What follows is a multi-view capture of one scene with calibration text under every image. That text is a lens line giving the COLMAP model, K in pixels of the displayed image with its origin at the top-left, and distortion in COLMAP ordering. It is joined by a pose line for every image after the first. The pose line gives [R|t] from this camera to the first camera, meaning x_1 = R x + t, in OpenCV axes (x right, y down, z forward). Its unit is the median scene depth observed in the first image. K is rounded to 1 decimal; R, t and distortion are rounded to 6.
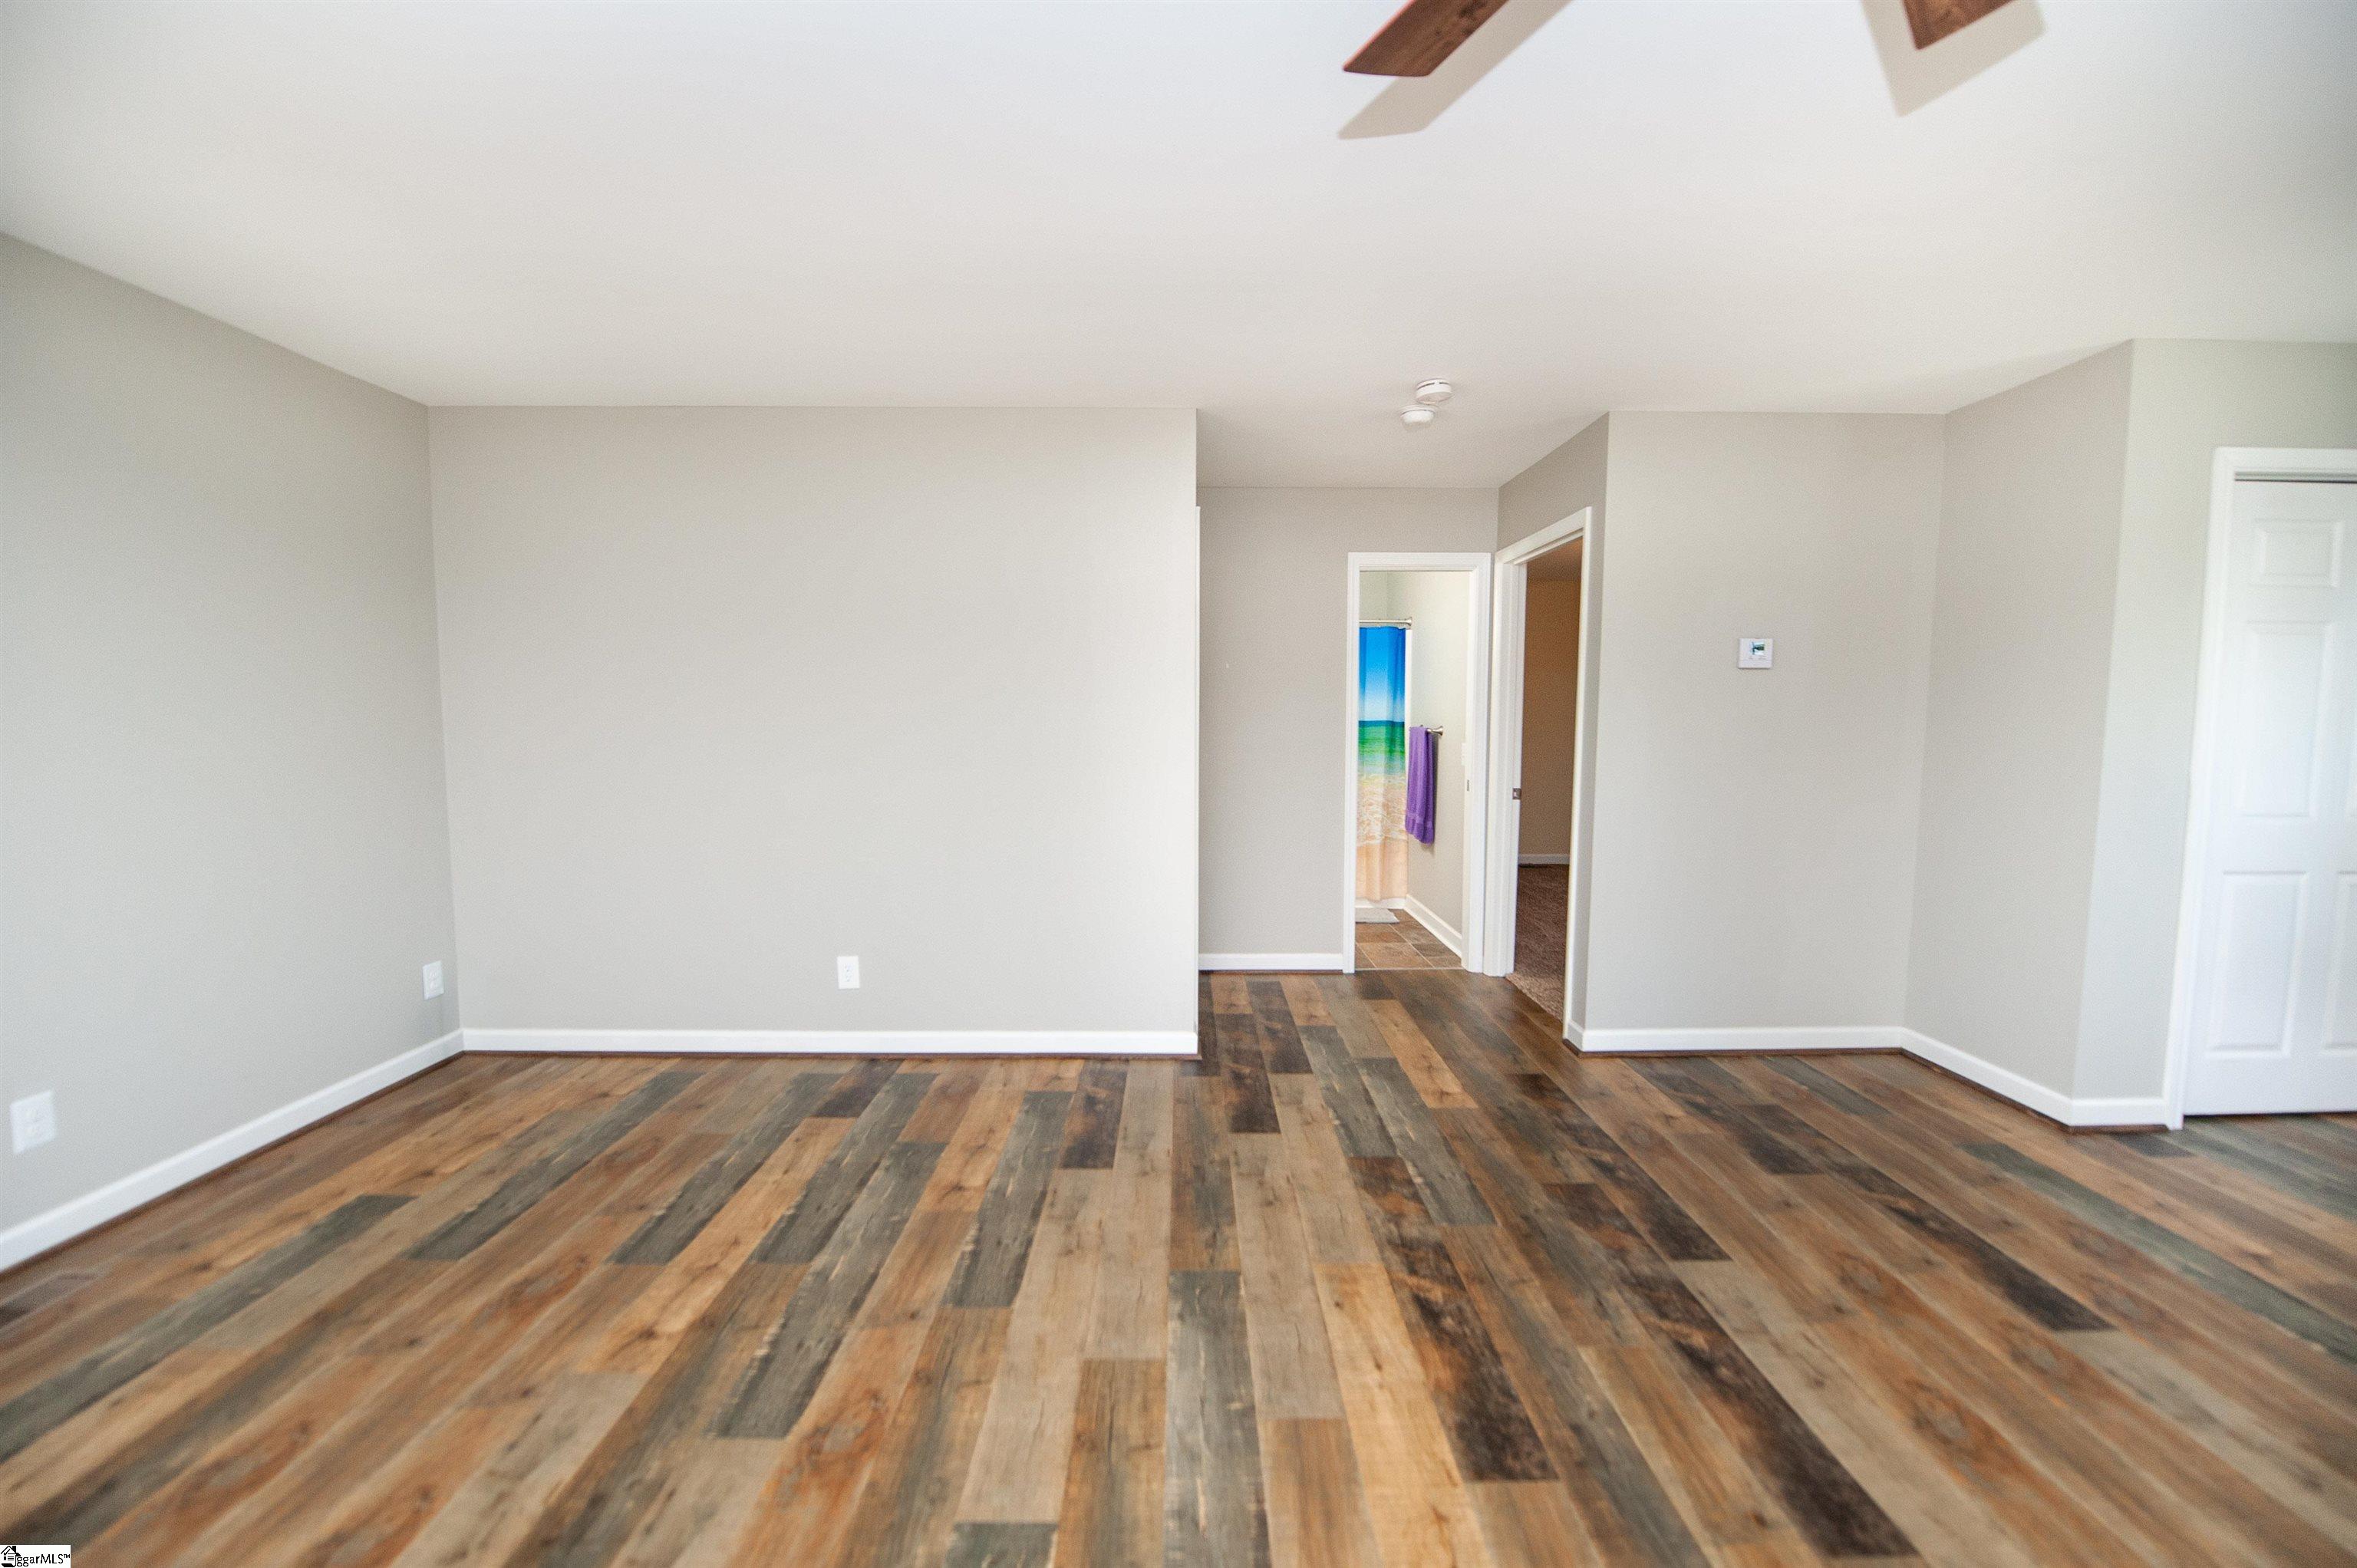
lens RADIAL K [[952.7, 0, 1175.8], [0, 952.7, 783.6], [0, 0, 1]] dist [-0.021238, -0.001185]
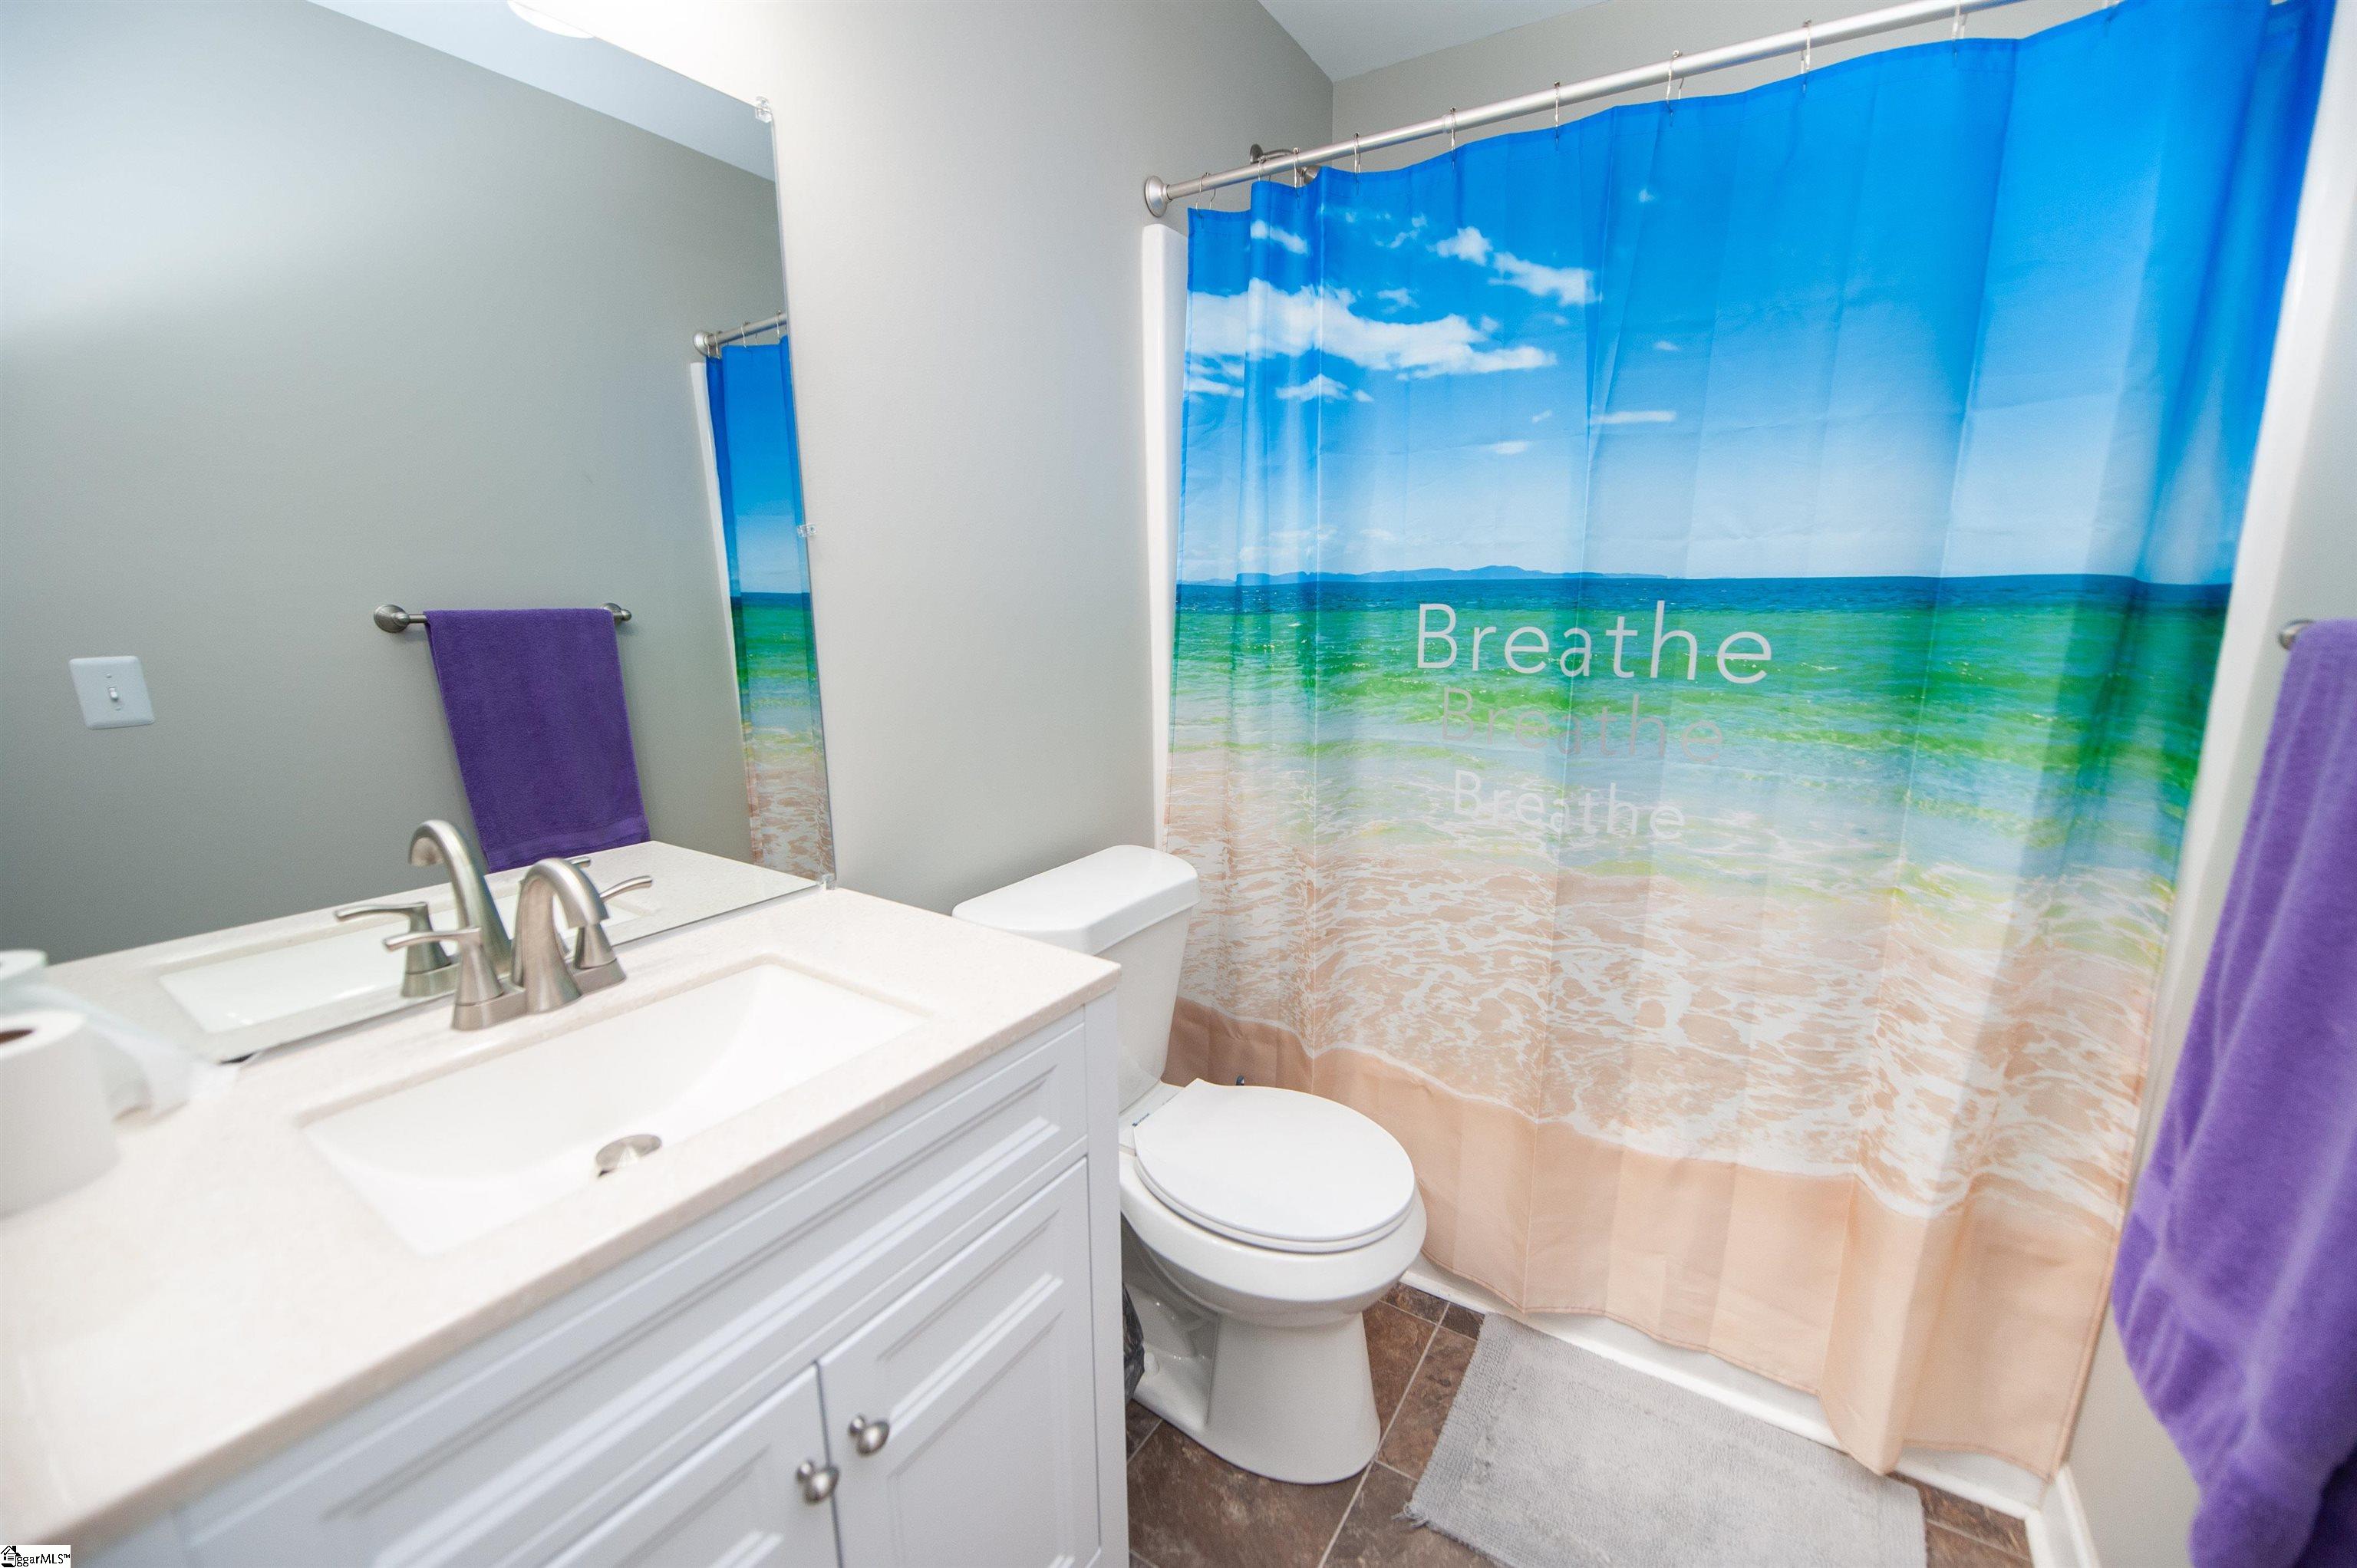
lens RADIAL K [[952.7, 0, 1179.7], [0, 952.7, 797.6], [0, 0, 1]] dist [-0.021238, -0.001185]
pose [[0.836497, 0.115716, -0.535615, 0.178360], [-0.036456, 0.987036, 0.156306, -0.047187], [0.546758, -0.111223, 0.829870, 0.765585]]
